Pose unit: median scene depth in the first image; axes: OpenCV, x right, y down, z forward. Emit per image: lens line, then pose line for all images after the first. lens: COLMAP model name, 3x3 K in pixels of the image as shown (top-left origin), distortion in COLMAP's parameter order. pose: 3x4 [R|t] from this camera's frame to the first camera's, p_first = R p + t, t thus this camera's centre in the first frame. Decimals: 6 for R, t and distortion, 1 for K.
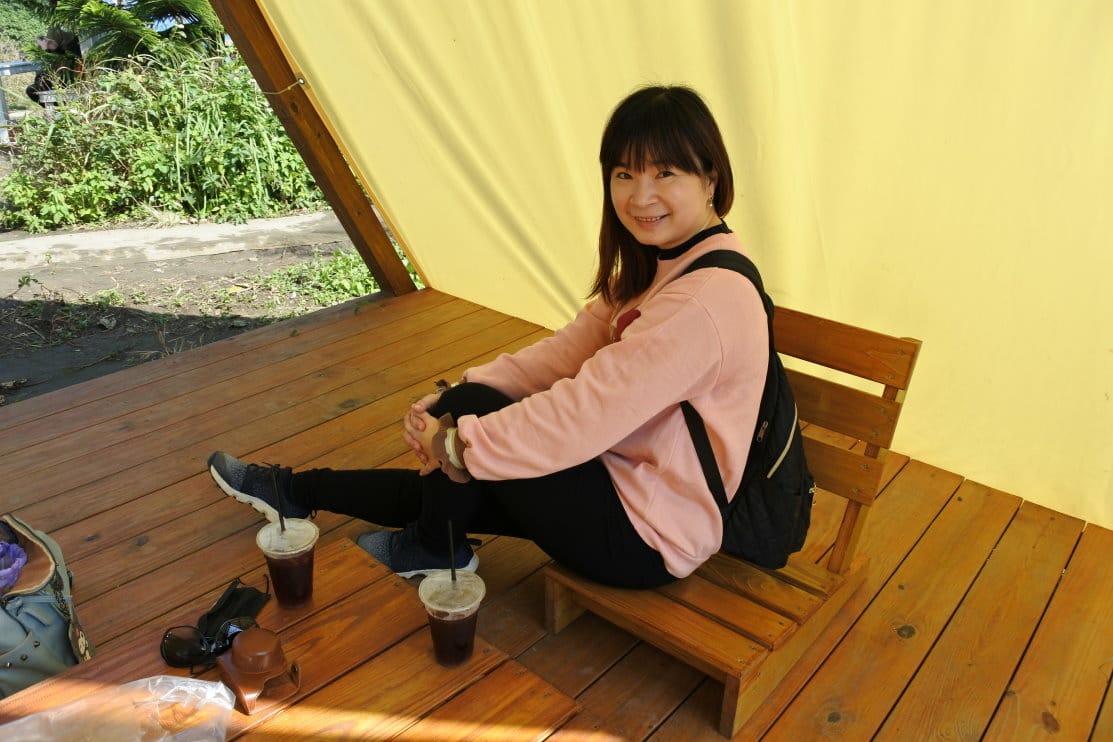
lens RADIAL K [[861.8, 0, 556.5], [0, 861.8, 371.0], [0, 0, 1]] dist [-0.149032, 0.084655]
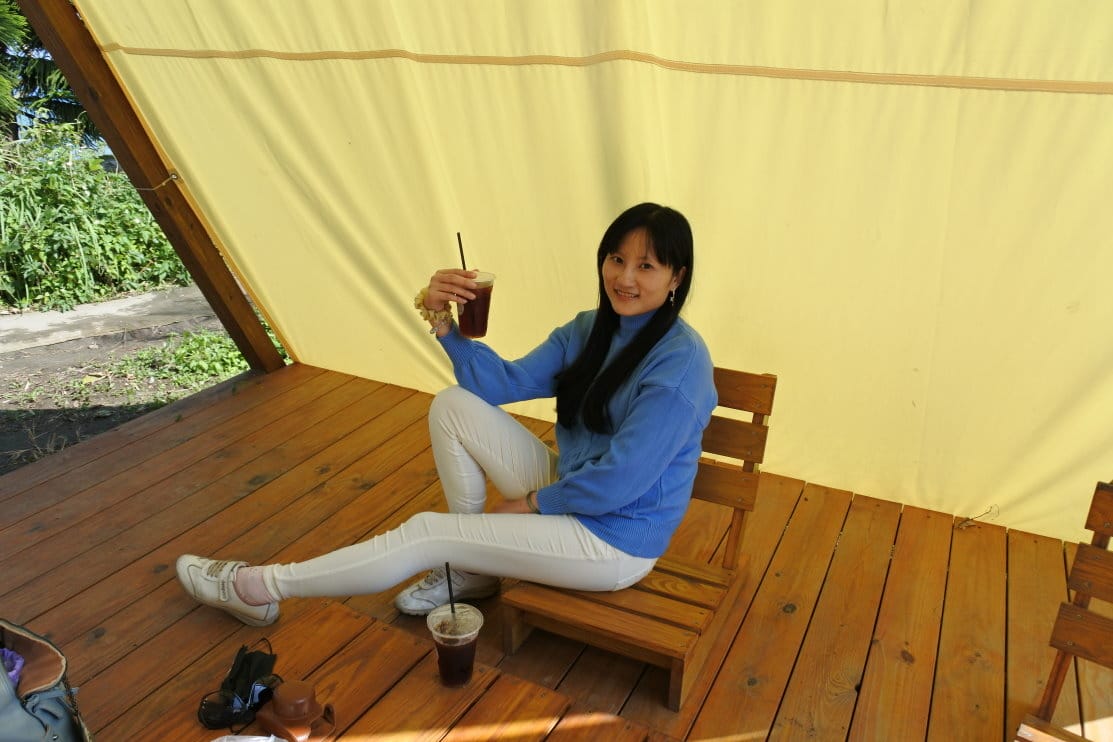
lens RADIAL K [[861.8, 0, 556.5], [0, 861.8, 371.0], [0, 0, 1]] dist [-0.149032, 0.084655]
pose [[0.967628, -0.088616, 0.236312, -0.096760], [0.101618, 0.993877, -0.043393, -0.010344], [-0.231020, 0.066002, 0.970708, -0.087570]]
